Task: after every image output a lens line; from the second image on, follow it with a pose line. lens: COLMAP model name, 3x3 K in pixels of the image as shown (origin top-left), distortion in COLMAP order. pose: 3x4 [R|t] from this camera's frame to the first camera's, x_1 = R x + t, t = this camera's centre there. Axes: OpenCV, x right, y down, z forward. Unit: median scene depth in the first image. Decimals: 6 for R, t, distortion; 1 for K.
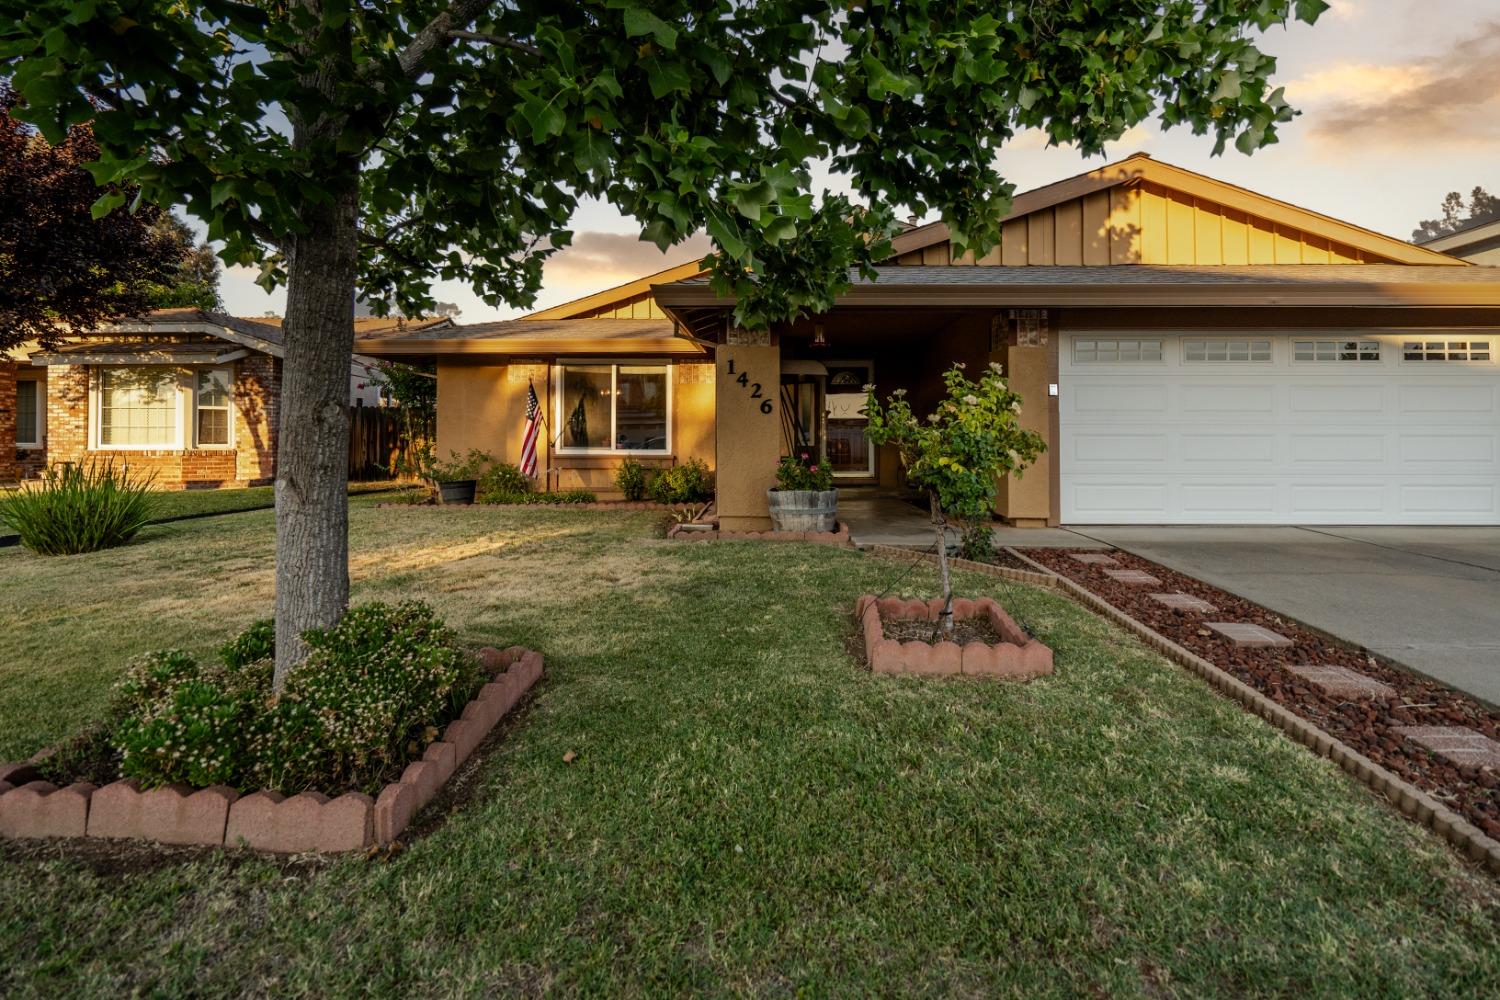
lens RADIAL K [[712.1, 0, 761.7], [0, 712.1, 443.4], [0, 0, 1]] dist [-0.001403, -0.000123]
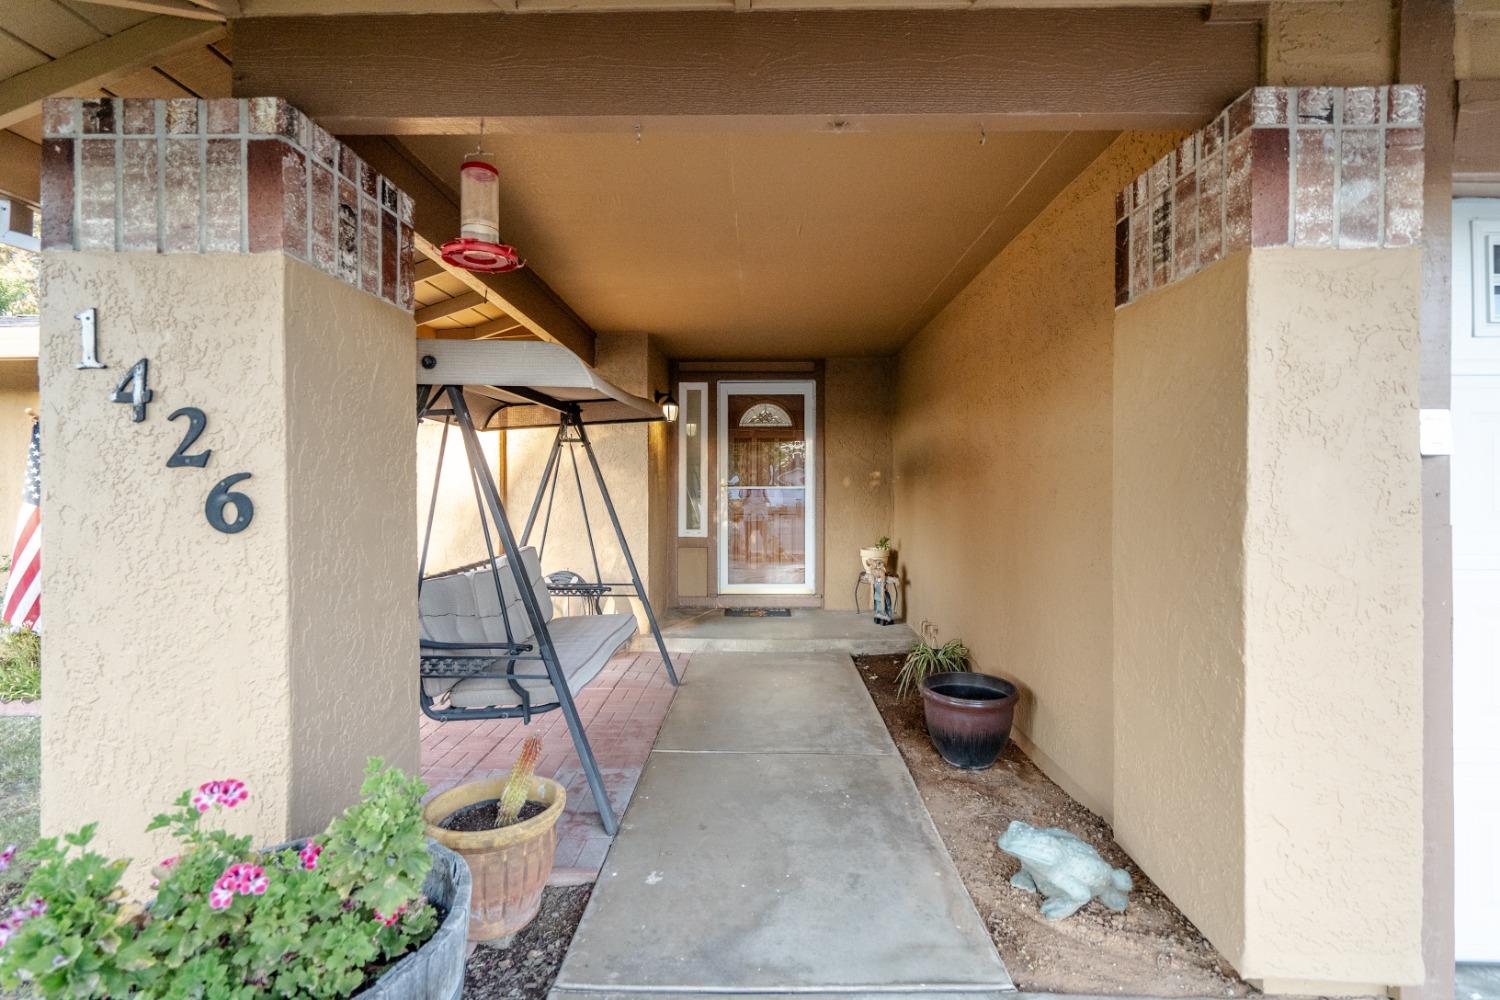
lens RADIAL K [[698.6, 0, 750.0], [0, 698.6, 500.0], [0, 0, 1]] dist [-0.002891, 0.000614]
pose [[0.999894, 0.000608, -0.014530, 0.124008], [-0.000380, 0.999877, 0.015703, -0.037790], [0.014538, -0.015696, 0.999771, 0.510847]]
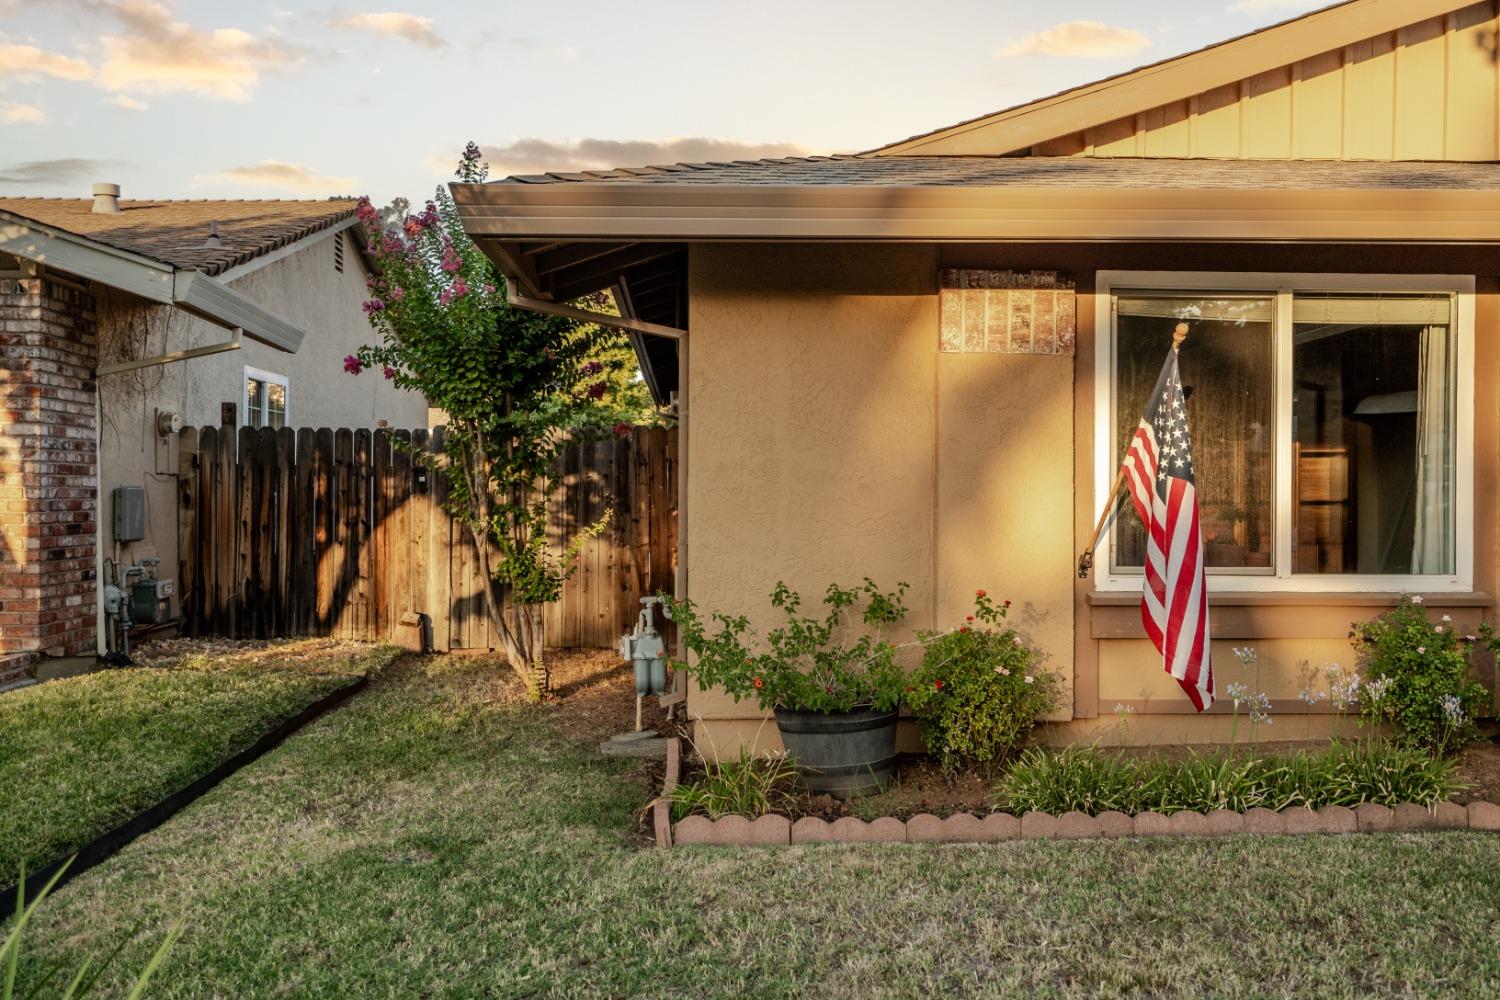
lens RADIAL K [[1266.2, 0, 750.0], [0, 1266.2, 500.0], [0, 0, 1]] dist [0.022776, 0.003988]
pose [[0.998176, -0.002363, 0.060320, -0.466729], [0.001700, 0.999938, 0.011041, -0.029325], [-0.060342, -0.010919, 0.998118, 0.476547]]
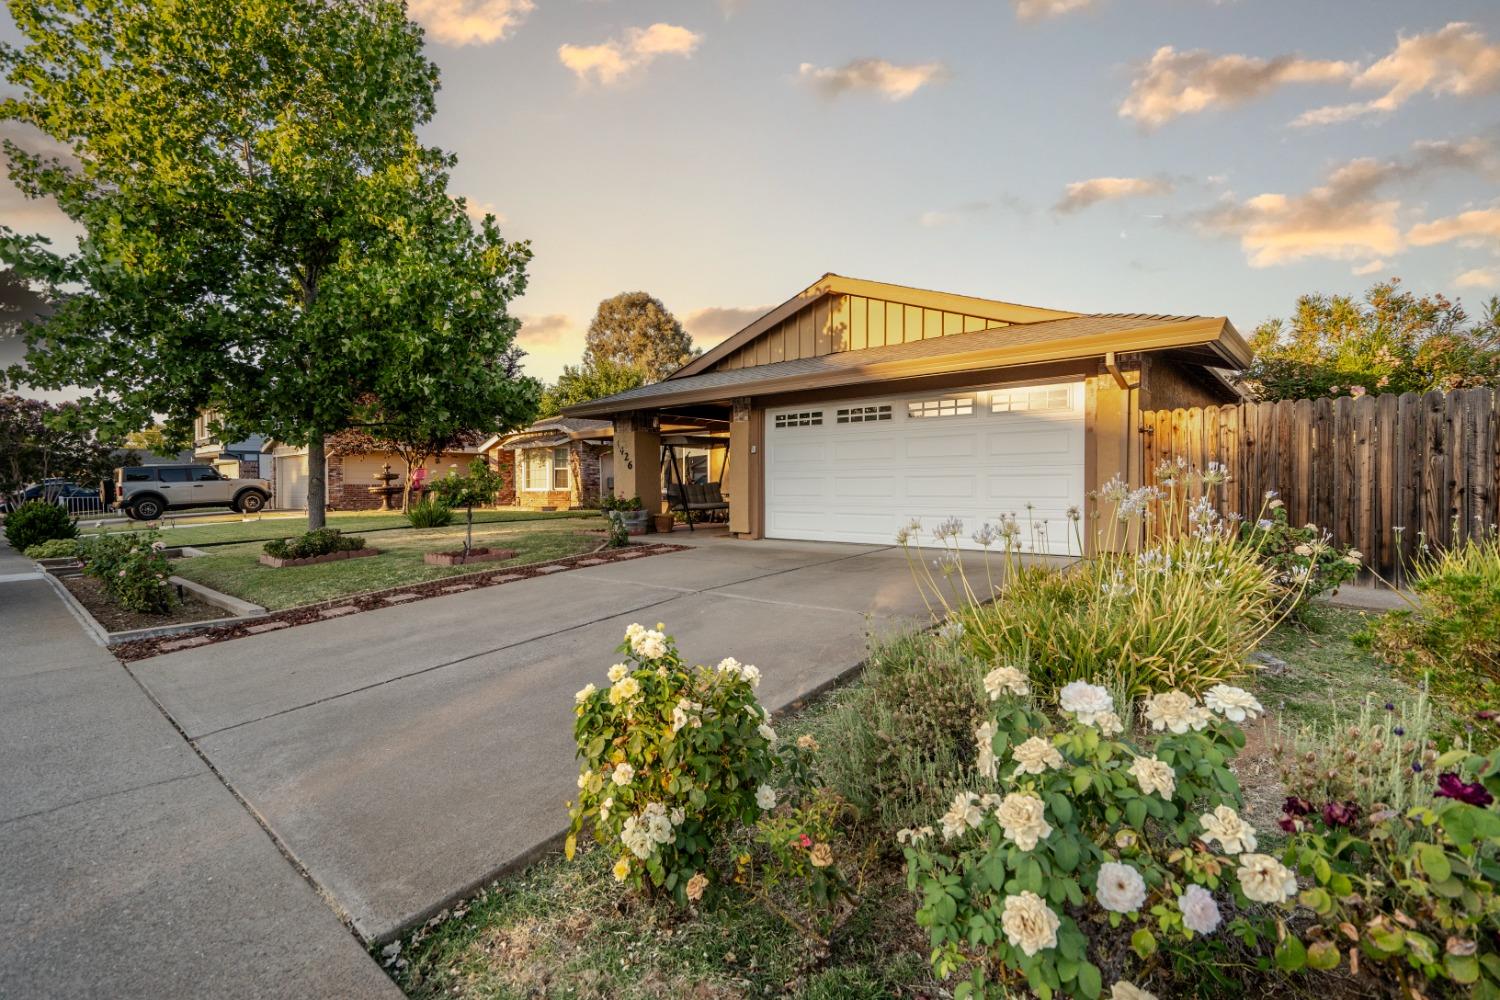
lens RADIAL K [[682.0, 0, 750.0], [0, 682.0, 500.0], [0, 0, 1]] dist [-0.002840, 0.000047]
pose [[0.765343, 0.007769, -0.643575, 0.897251], [0.004118, 0.999848, 0.016967, 0.005443], [0.643609, -0.015636, 0.765195, -0.081651]]
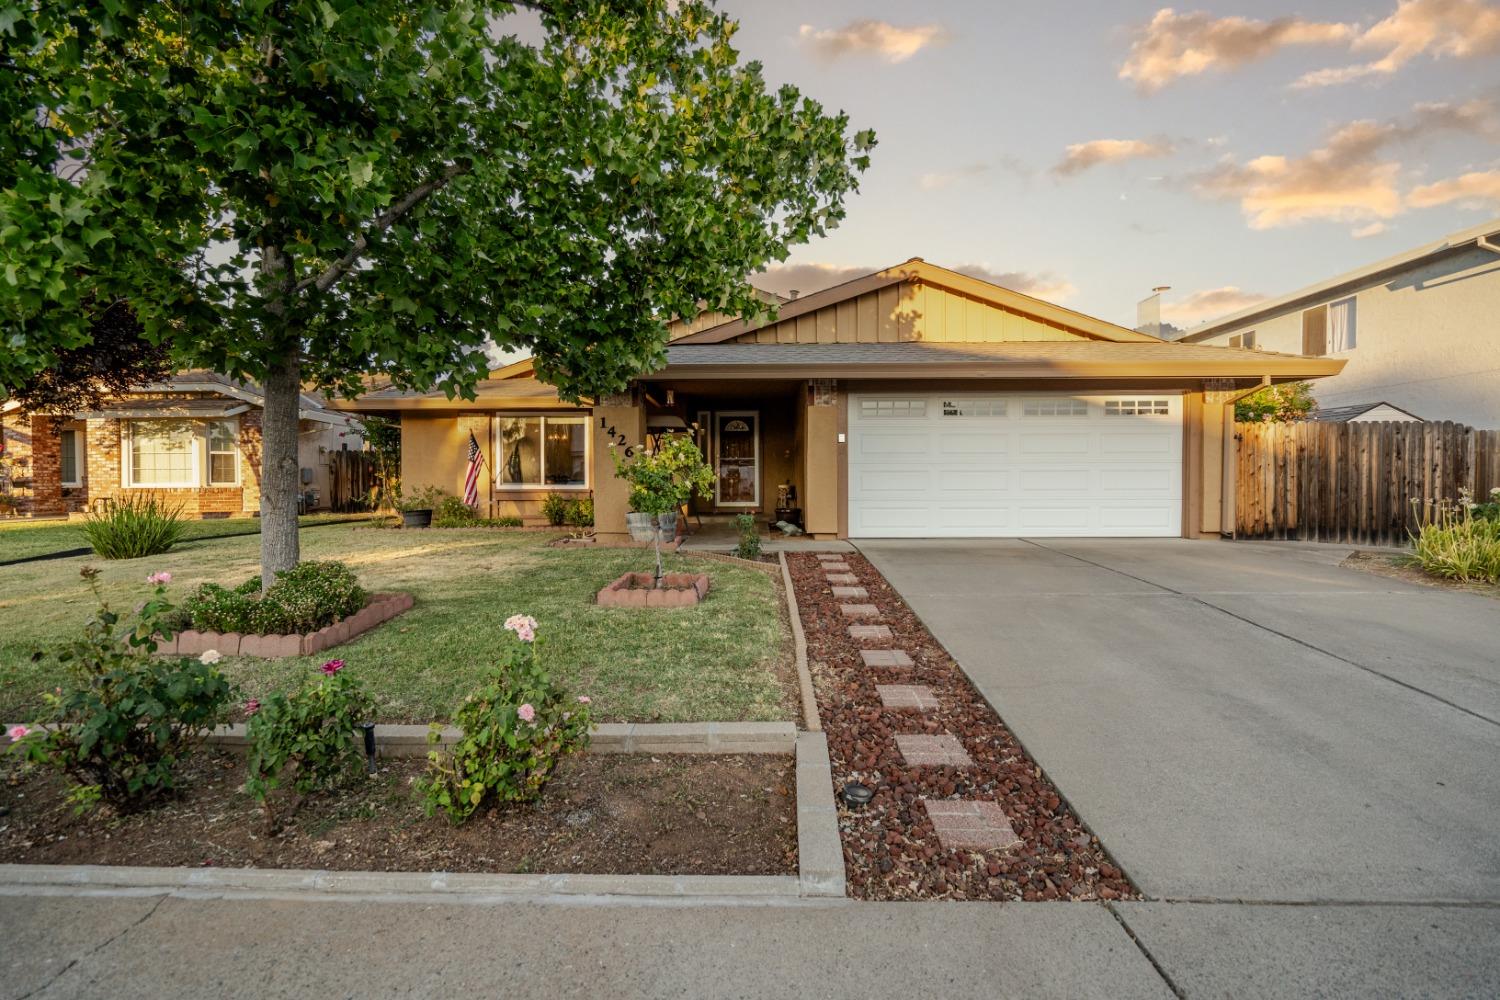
lens RADIAL K [[698.6, 0, 750.0], [0, 698.6, 500.0], [0, 0, 1]] dist [-0.002891, 0.000614]
pose [[0.999955, -0.004923, -0.008166, 0.164323], [0.005146, 0.999607, 0.027566, 0.002928], [0.008027, -0.027606, 0.999587, -0.219606]]
